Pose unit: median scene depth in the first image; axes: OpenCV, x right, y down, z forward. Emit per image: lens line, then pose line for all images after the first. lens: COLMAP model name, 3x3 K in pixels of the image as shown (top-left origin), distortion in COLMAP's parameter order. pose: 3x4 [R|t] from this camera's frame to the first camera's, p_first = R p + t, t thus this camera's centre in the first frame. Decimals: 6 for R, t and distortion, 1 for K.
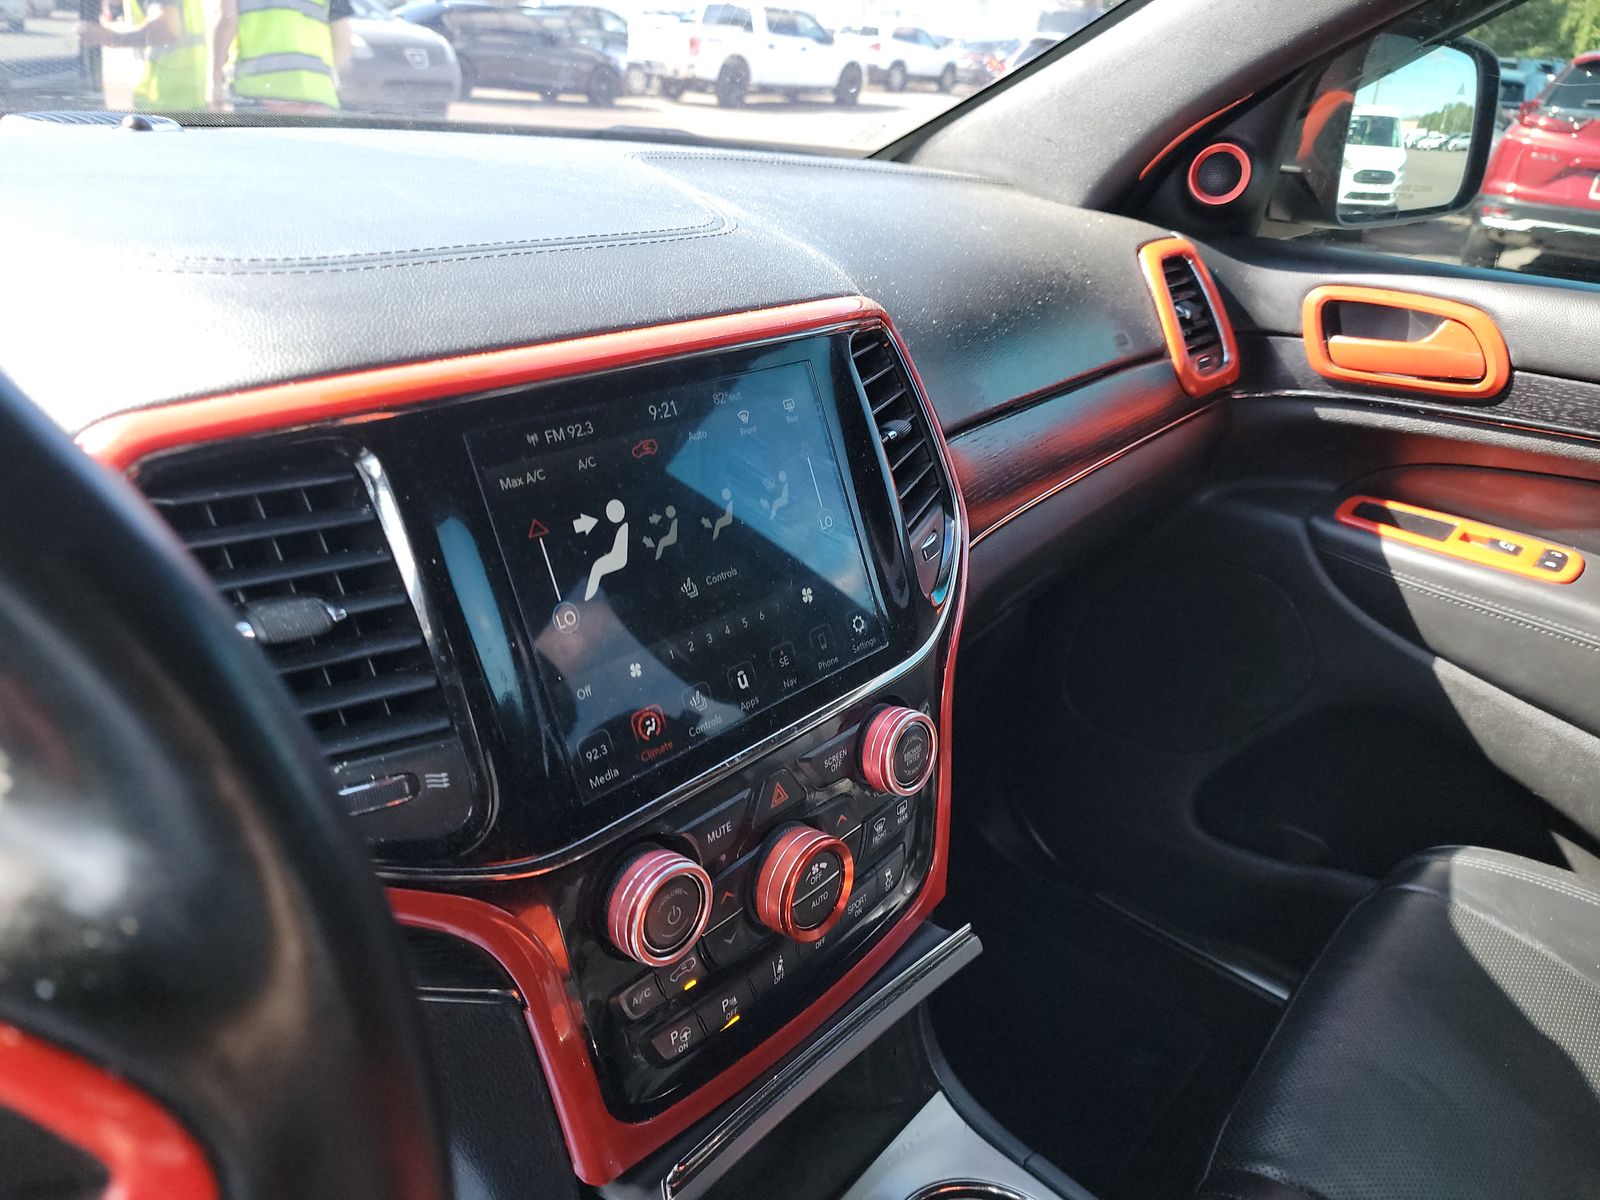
lens RADIAL K [[1118.0, 0, 800.0], [0, 1118.0, 600.0], [0, 0, 1]] dist [0.003443, -0.006419]
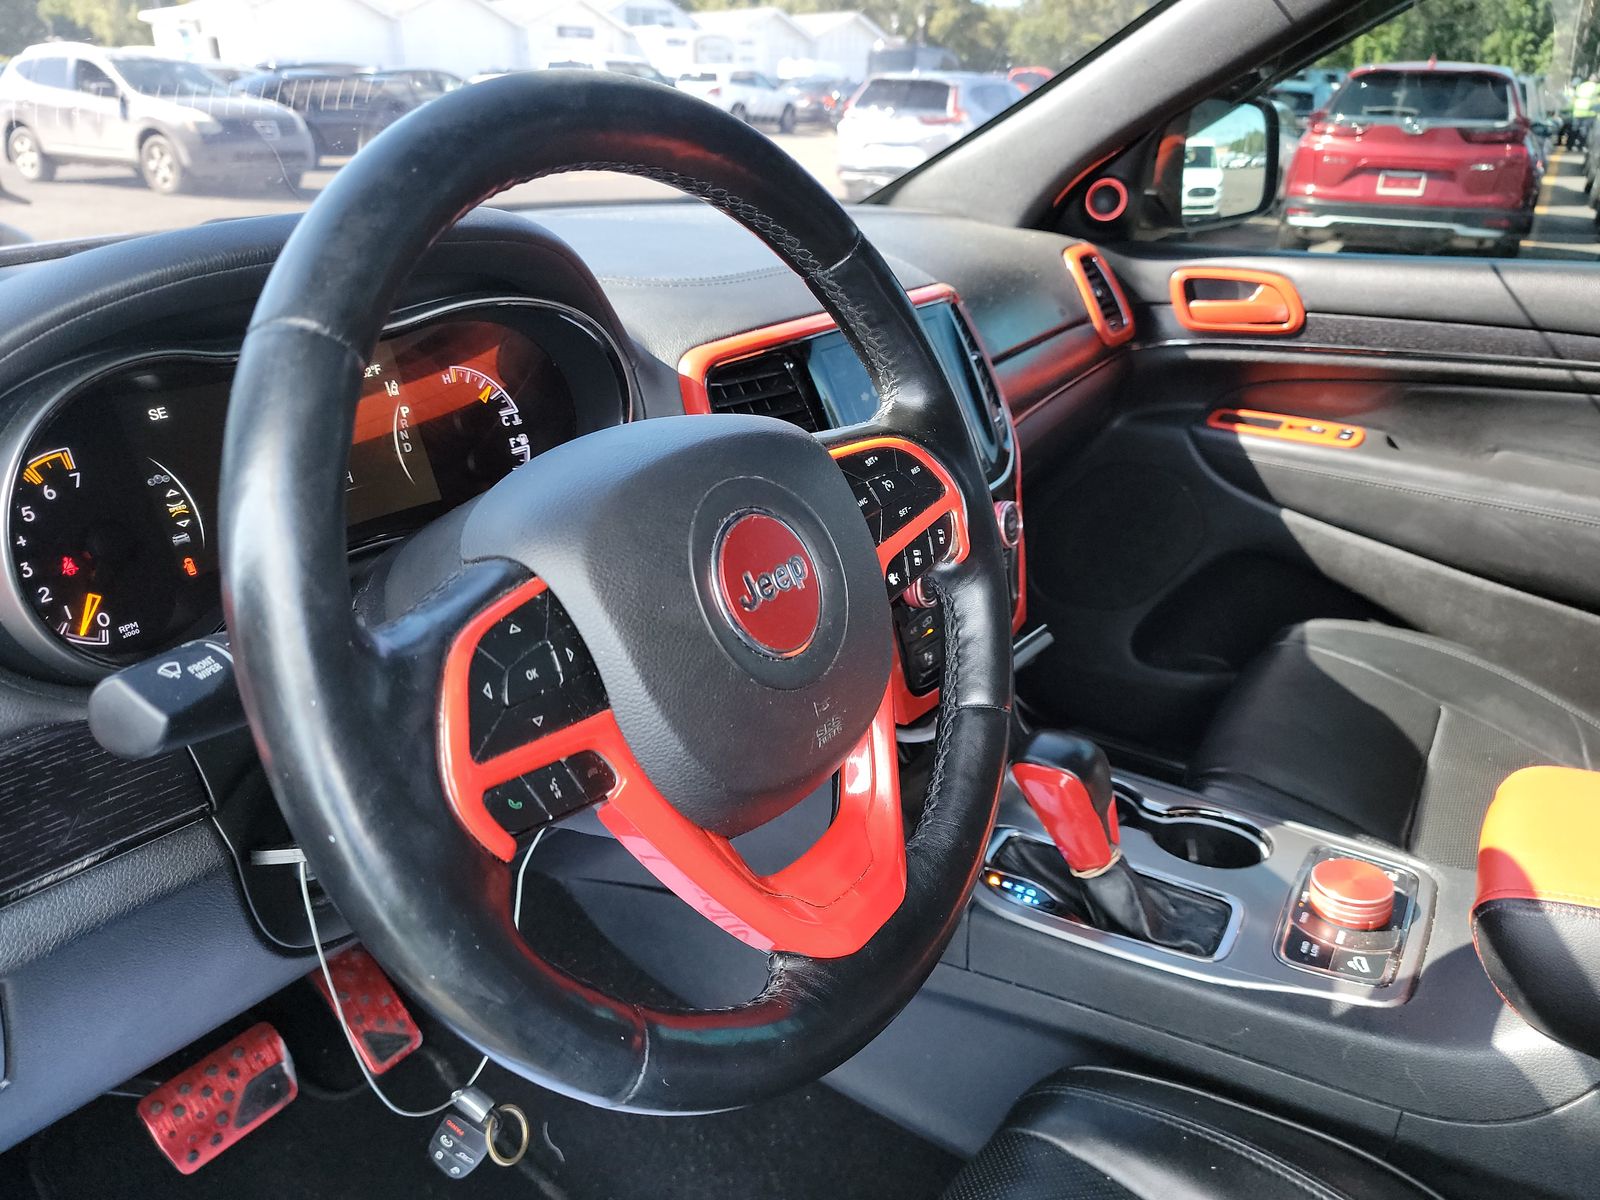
lens RADIAL K [[1104.1, 0, 813.4], [0, 1104.1, 599.6], [0, 0, 1]] dist [-0.003692, -0.001896]
pose [[0.988792, -0.102886, 0.108190, -0.219553], [0.105803, 0.994153, -0.021559, 0.134879], [-0.105339, 0.032765, 0.993896, -0.390383]]
